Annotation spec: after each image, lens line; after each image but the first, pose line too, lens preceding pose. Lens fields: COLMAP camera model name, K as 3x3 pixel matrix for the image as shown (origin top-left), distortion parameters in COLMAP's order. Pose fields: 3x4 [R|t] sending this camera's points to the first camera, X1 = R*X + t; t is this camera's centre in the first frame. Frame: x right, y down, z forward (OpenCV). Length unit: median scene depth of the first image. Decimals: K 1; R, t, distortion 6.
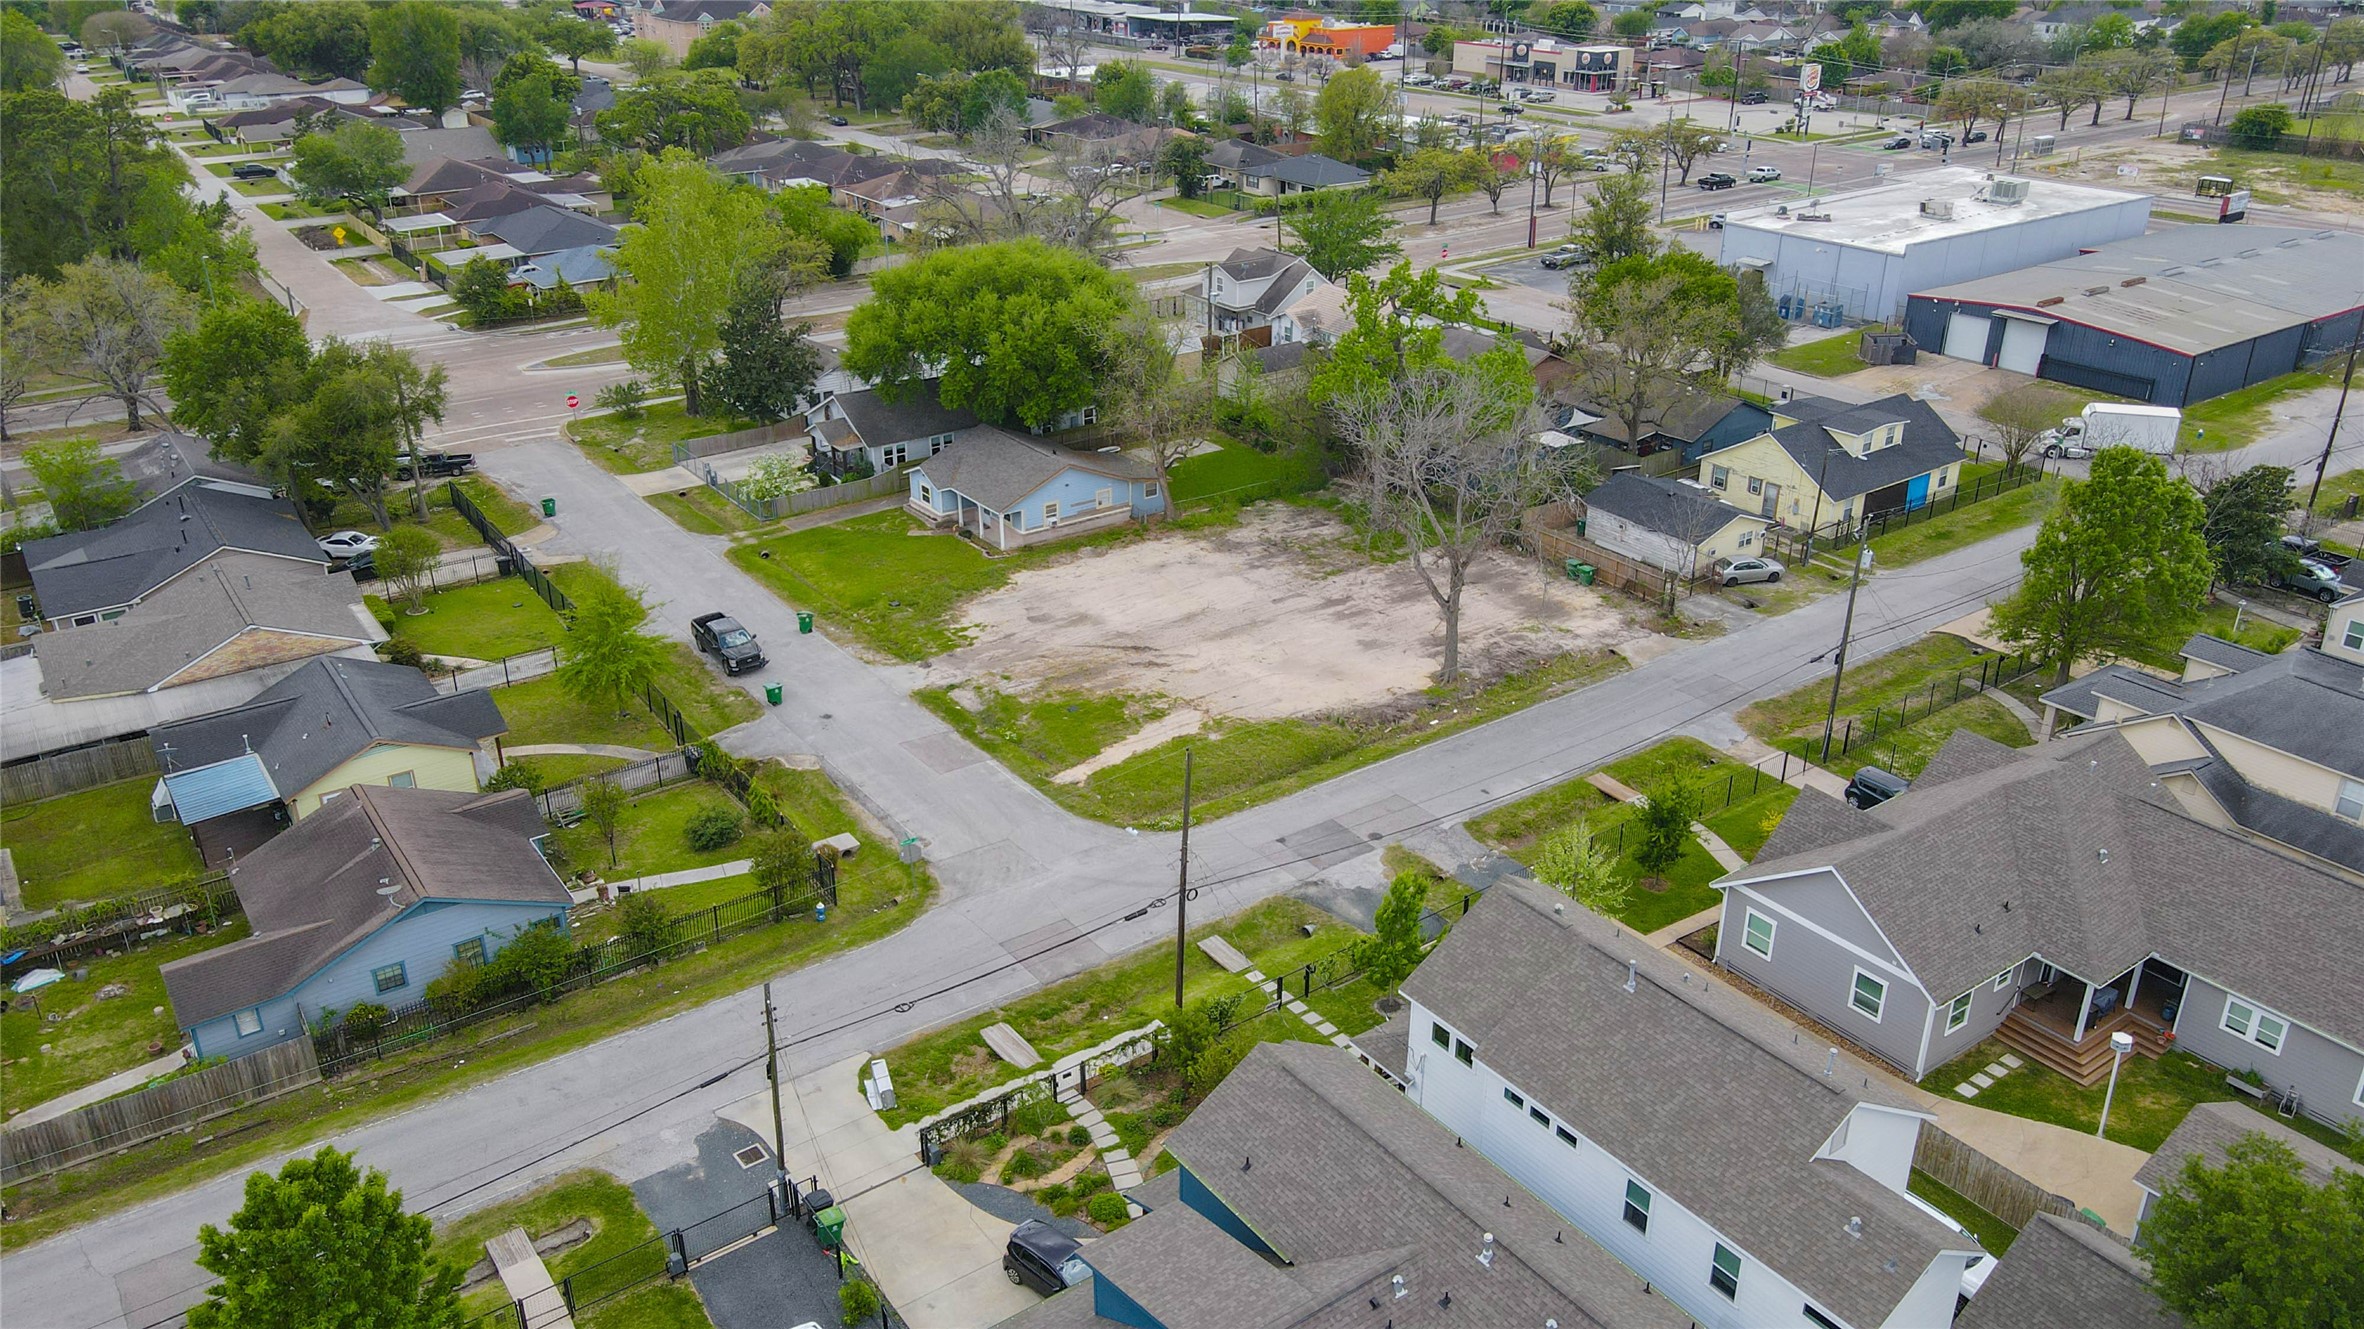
lens RADIAL K [[1761.5, 0, 1182.0], [0, 1761.5, 664.5], [0, 0, 1]] dist [-0.013676, 0.045456]
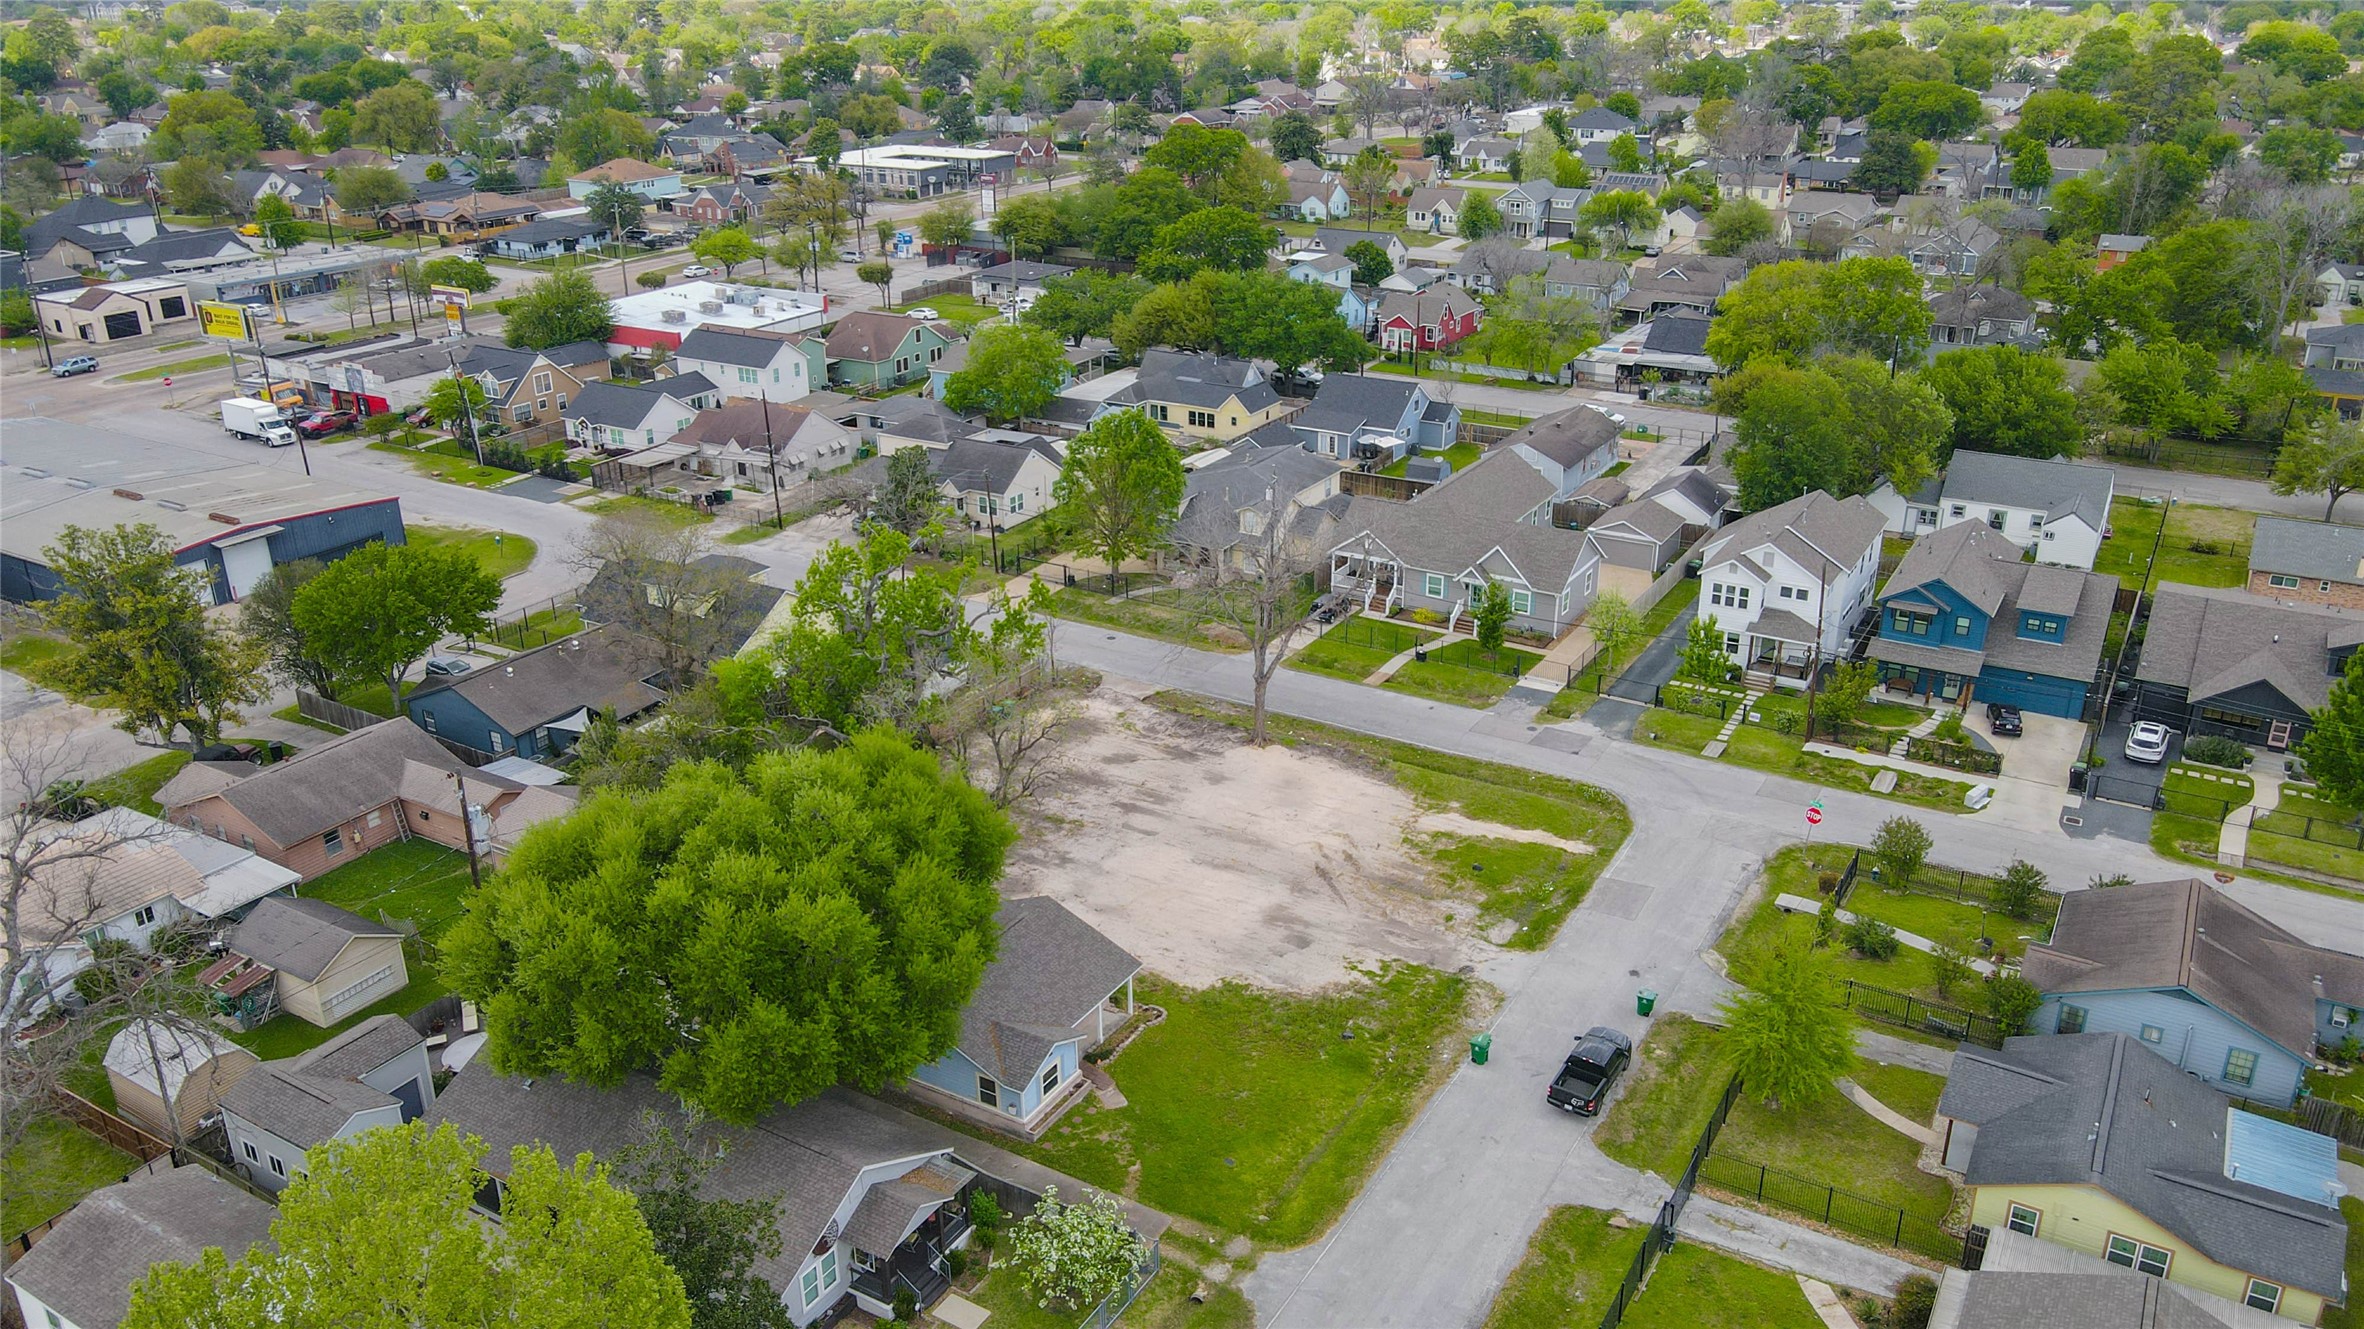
lens RADIAL K [[1761.5, 0, 1182.0], [0, 1761.5, 664.5], [0, 0, 1]] dist [-0.013676, 0.045456]
pose [[-0.396849, -0.343897, 0.851026, -0.726394], [0.388866, 0.776854, 0.495259, -0.566590], [-0.831441, 0.527478, -0.174564, 1.080842]]
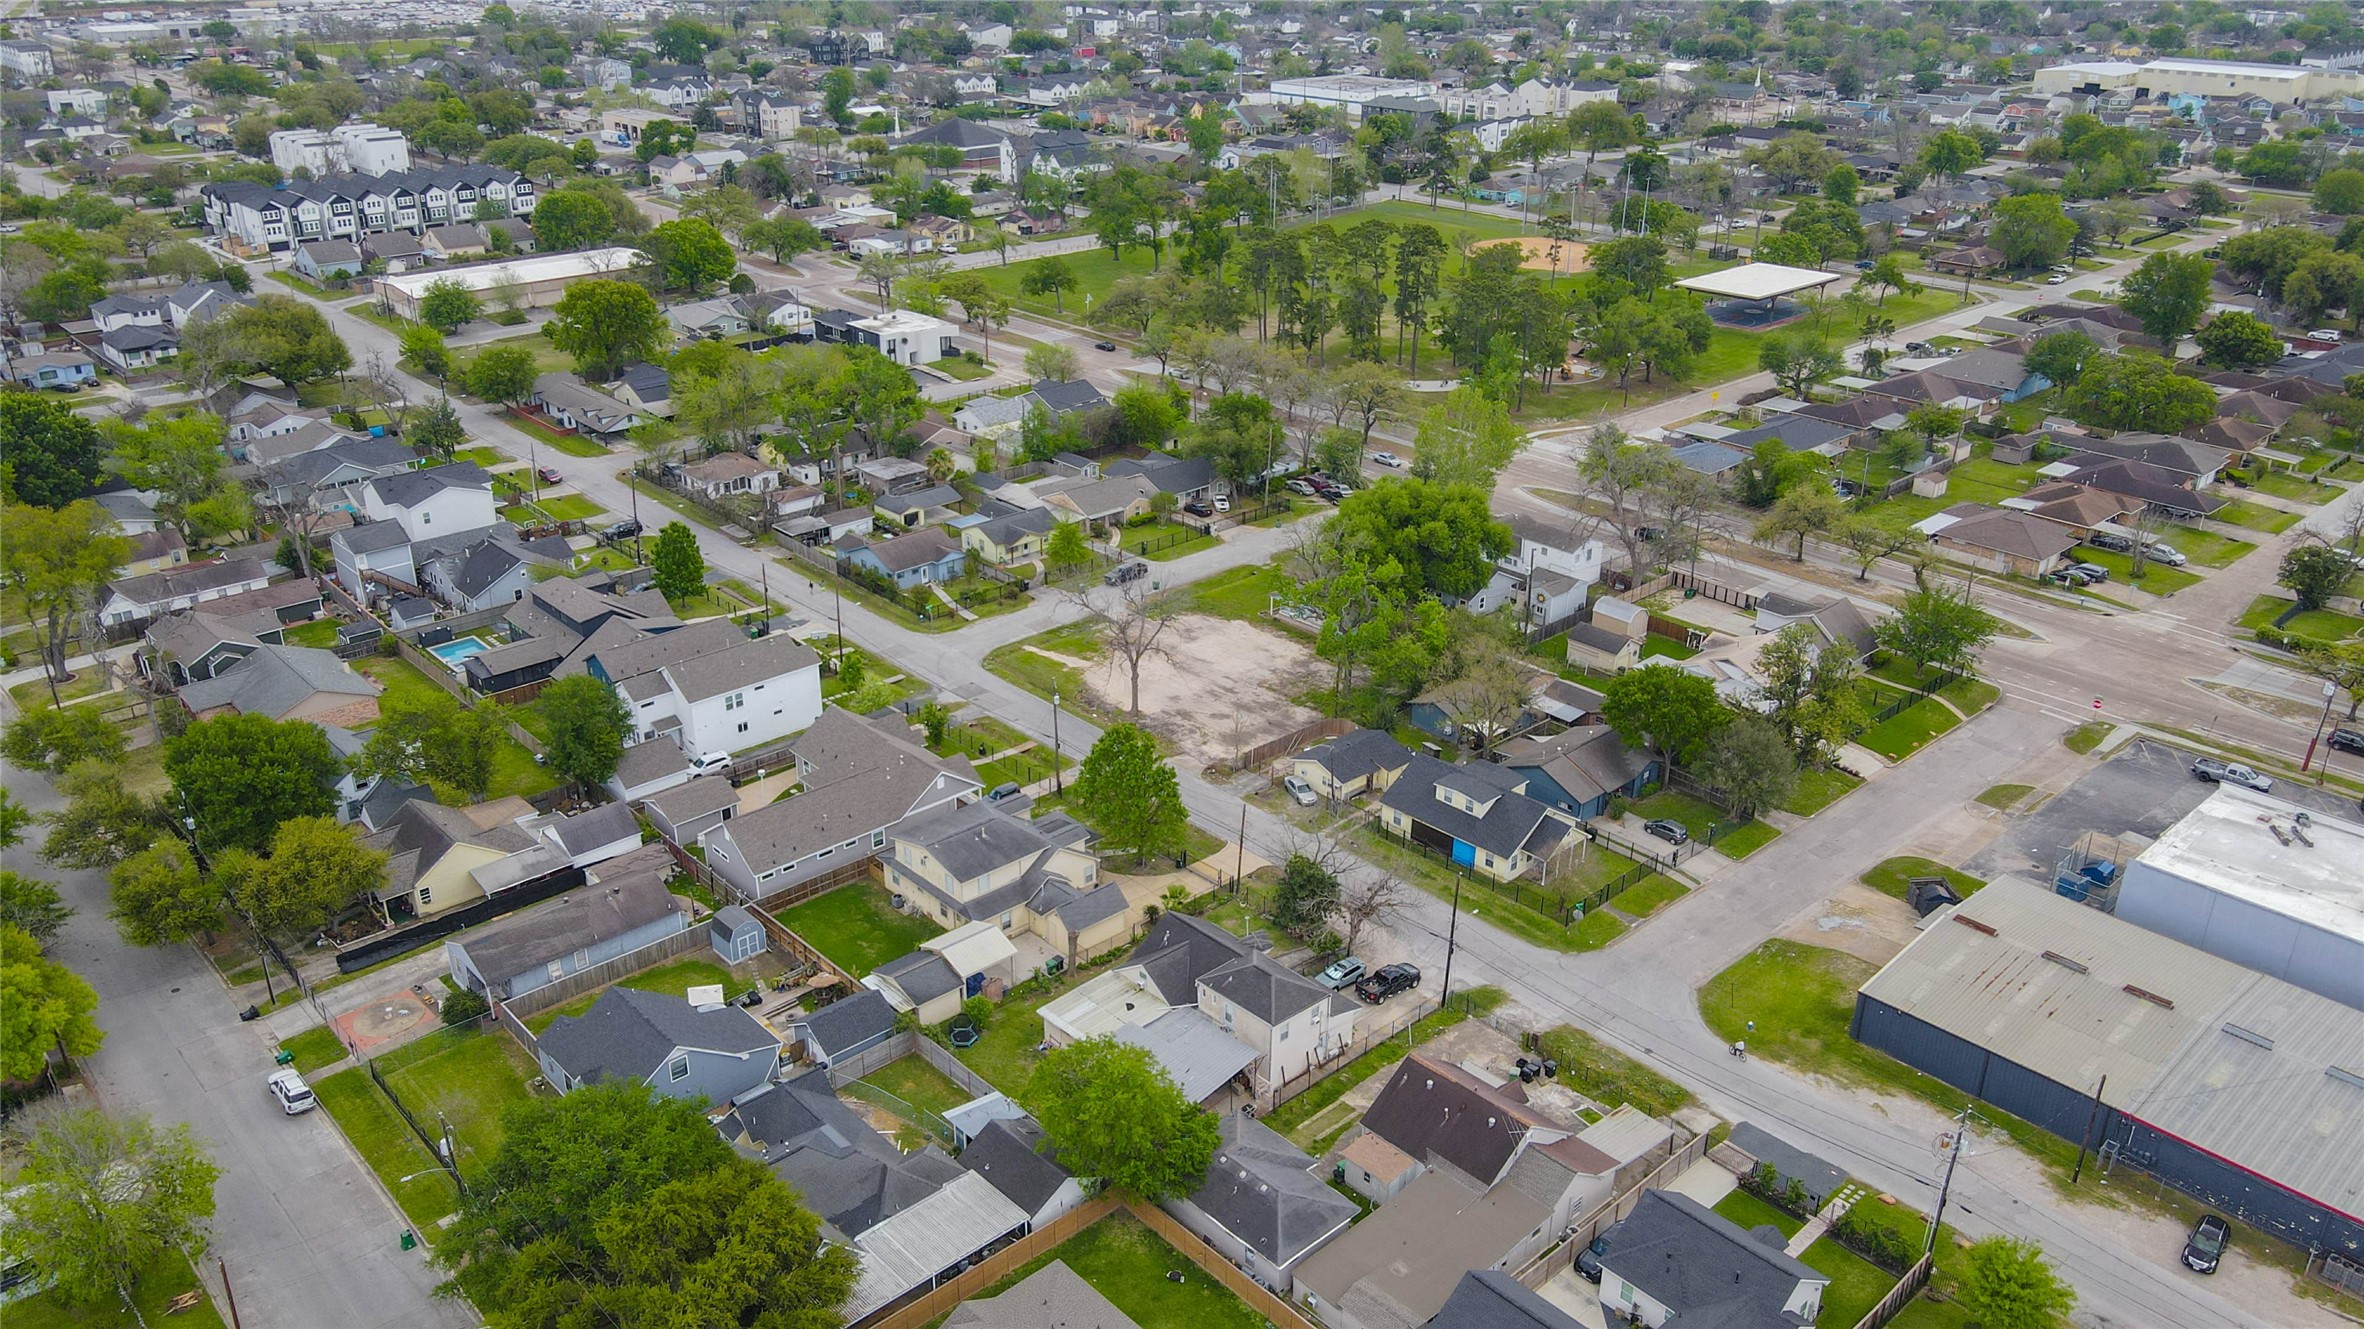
lens RADIAL K [[1761.5, 0, 1182.0], [0, 1761.5, 664.5], [0, 0, 1]] dist [-0.013676, 0.045456]
pose [[0.120911, 0.406076, -0.905805, 1.714896], [-0.417350, 0.848727, 0.324778, -0.627159], [0.900666, 0.338768, 0.272097, 0.429139]]
